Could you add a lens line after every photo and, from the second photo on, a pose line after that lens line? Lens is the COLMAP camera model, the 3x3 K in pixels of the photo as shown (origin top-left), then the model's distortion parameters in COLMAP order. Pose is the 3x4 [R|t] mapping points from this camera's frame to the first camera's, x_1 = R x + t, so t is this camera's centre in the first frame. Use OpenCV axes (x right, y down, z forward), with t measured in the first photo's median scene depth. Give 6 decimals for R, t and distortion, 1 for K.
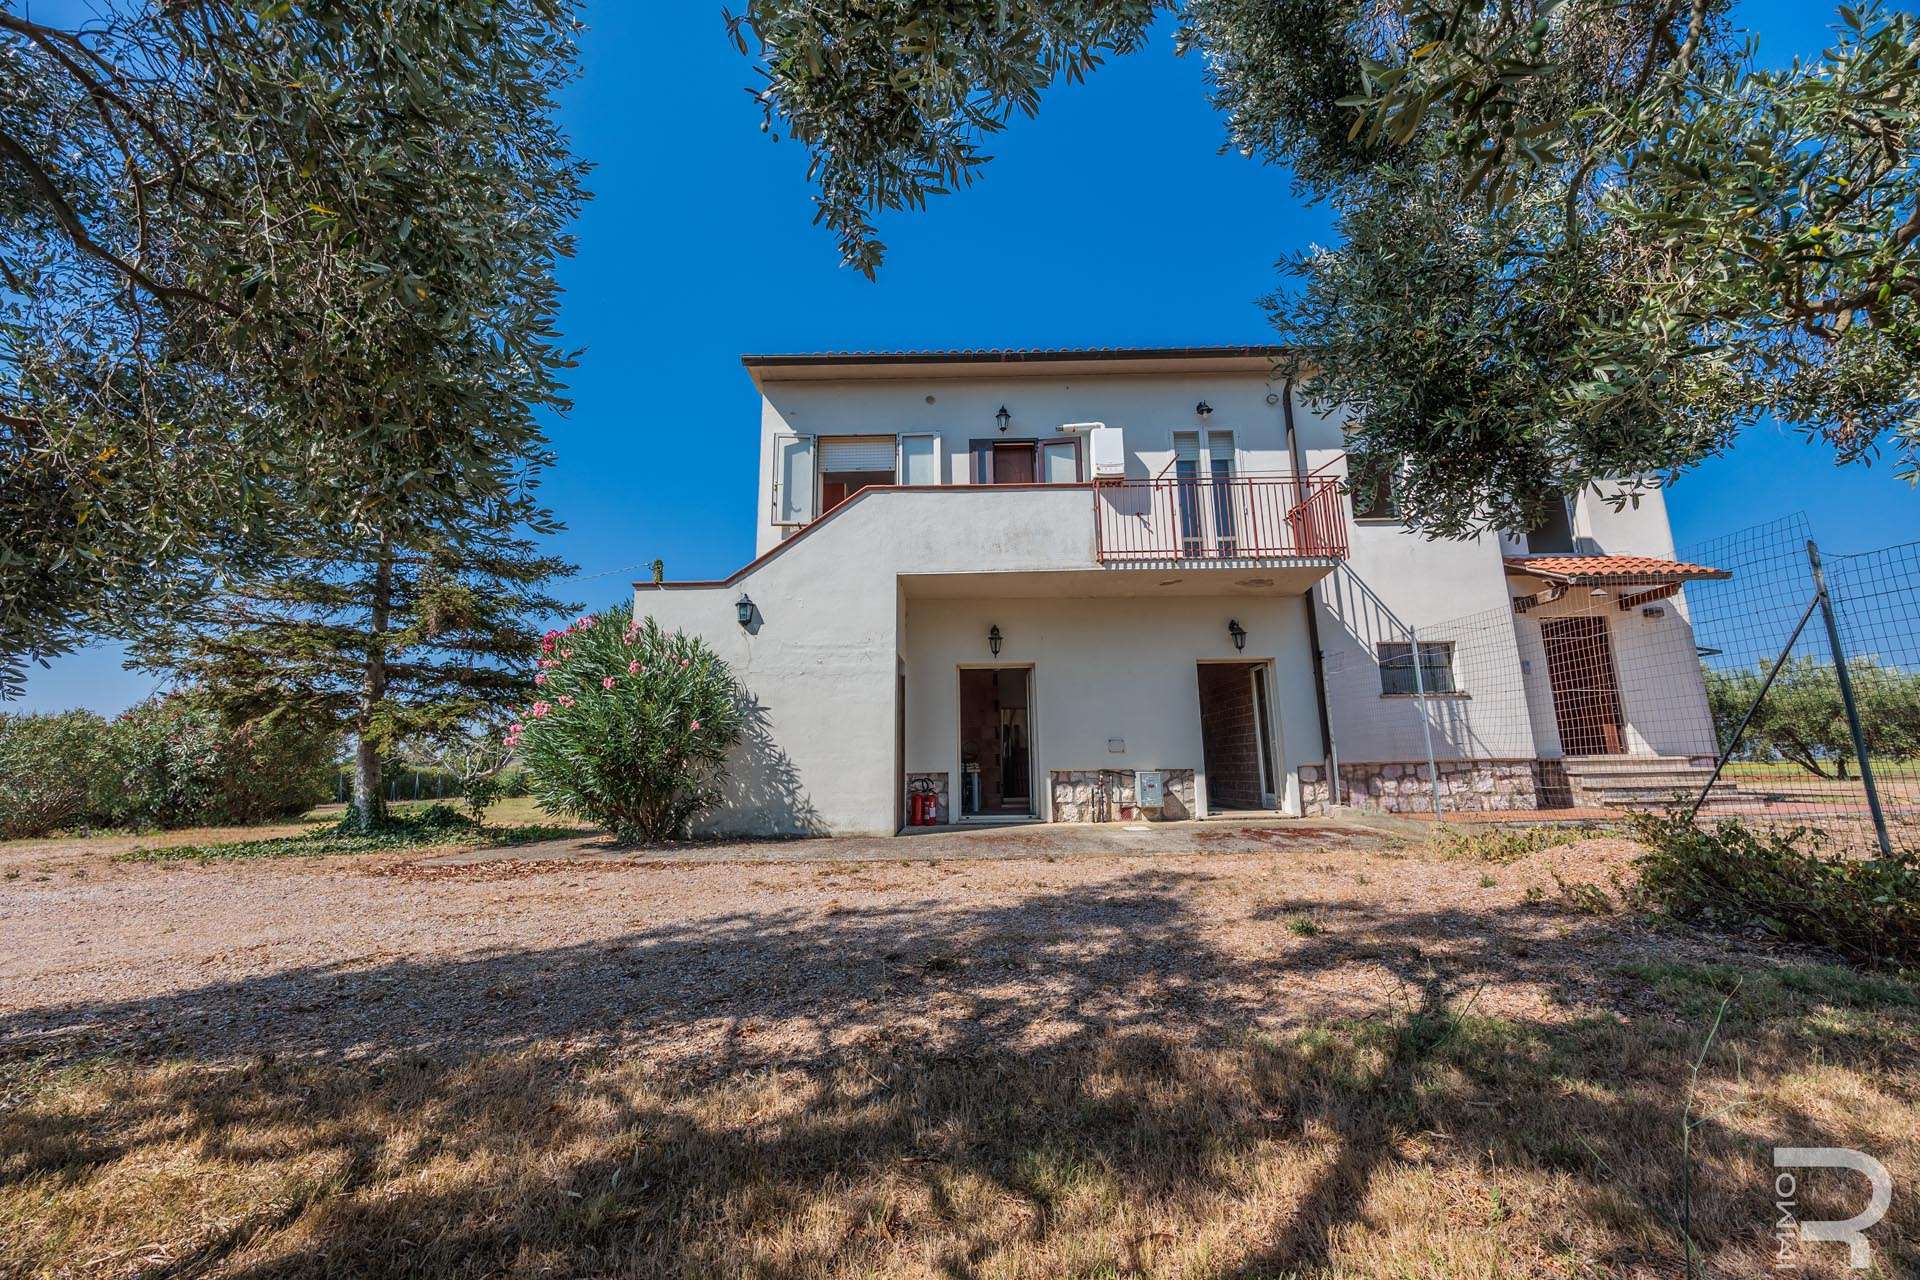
lens RADIAL K [[738.1, 0, 960.4], [0, 738.1, 635.2], [0, 0, 1]] dist [0.011547, 0.000065]
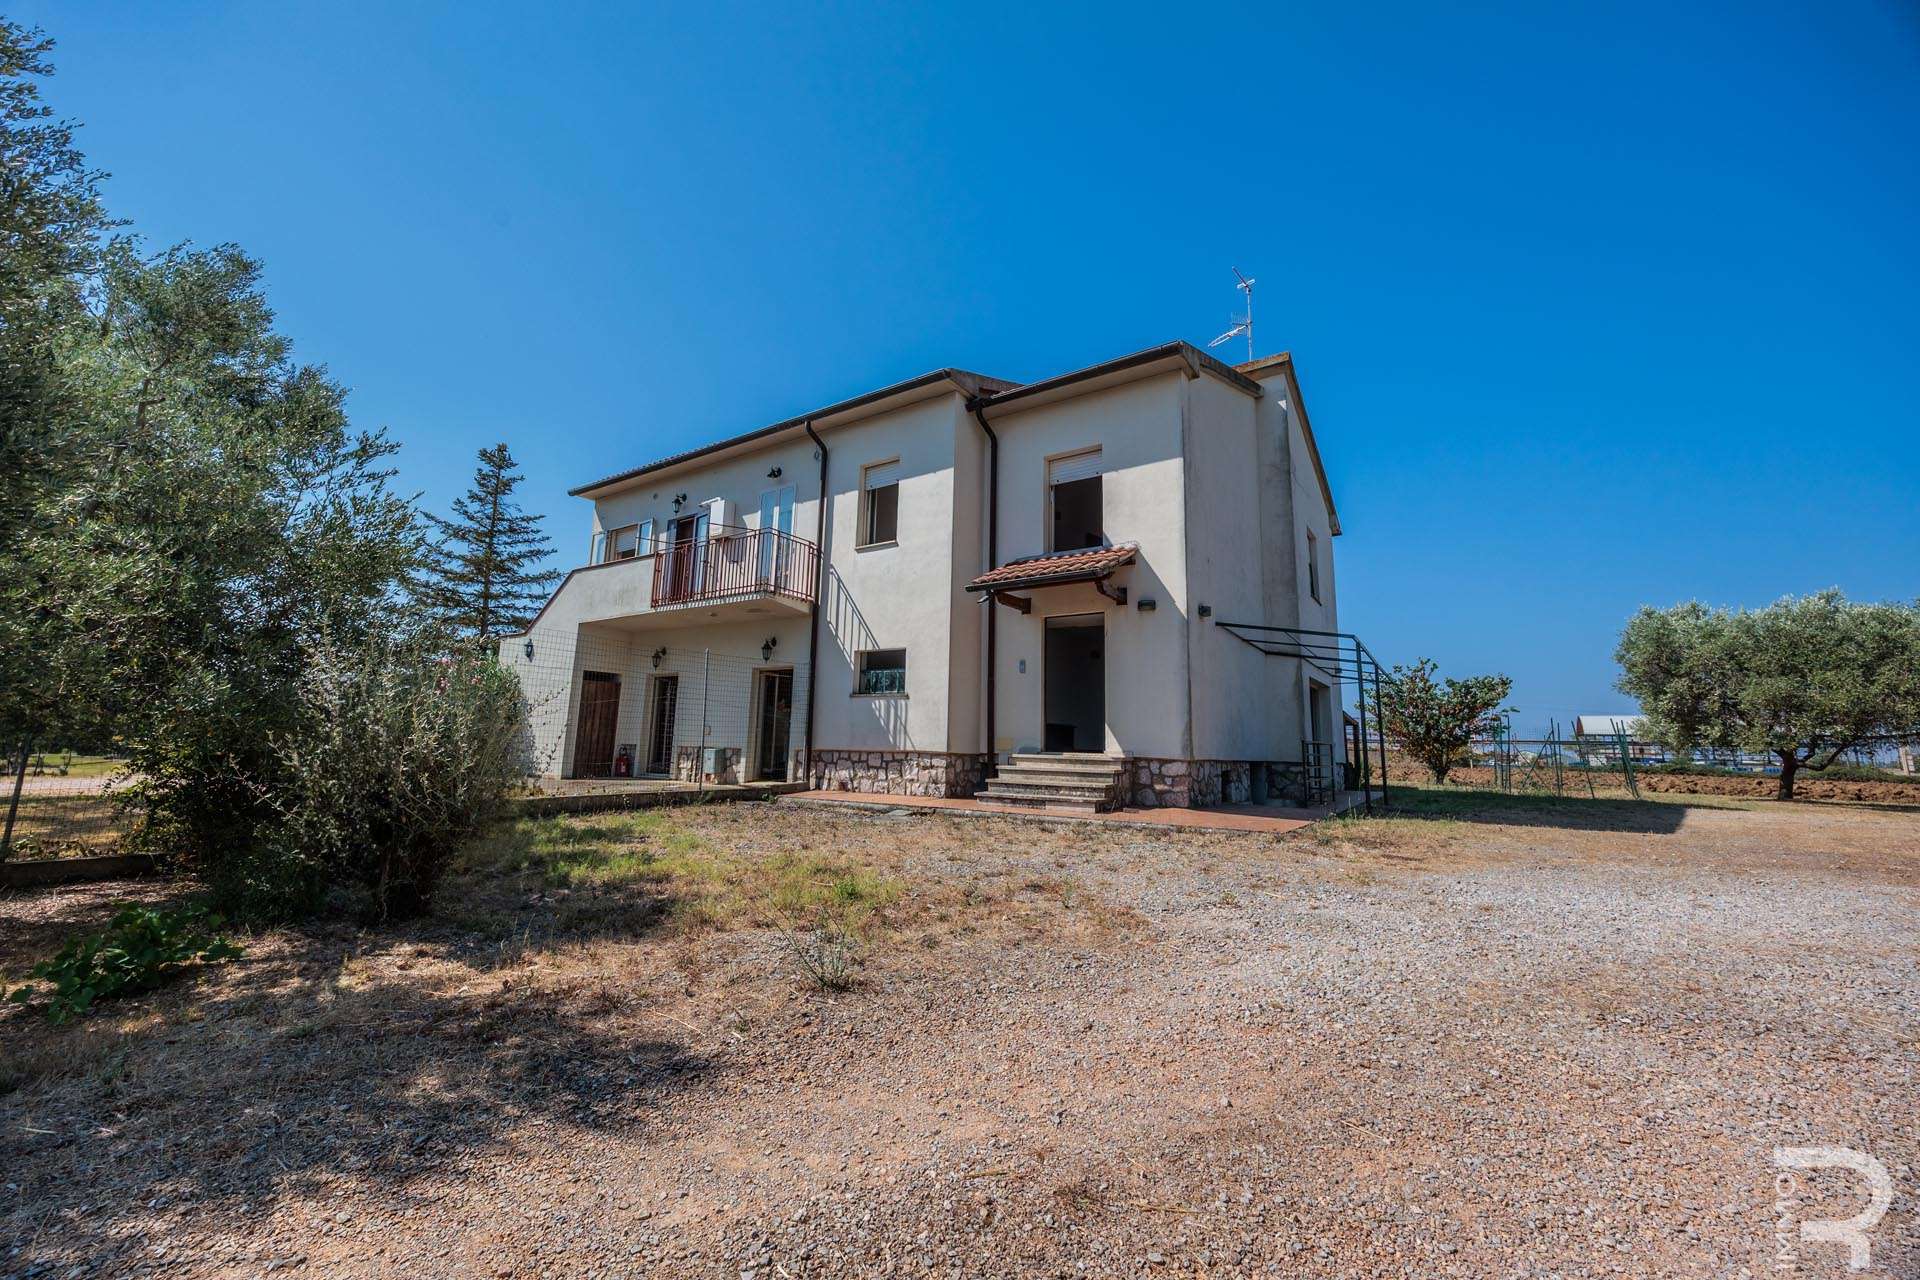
lens RADIAL K [[738.1, 0, 959.8], [0, 738.1, 638.2], [0, 0, 1]] dist [0.011547, 0.000065]
pose [[0.834153, -0.041963, -0.549935, 1.406221], [0.058433, 0.998214, 0.012463, -0.018545], [0.548429, -0.042530, 0.835115, 0.088732]]
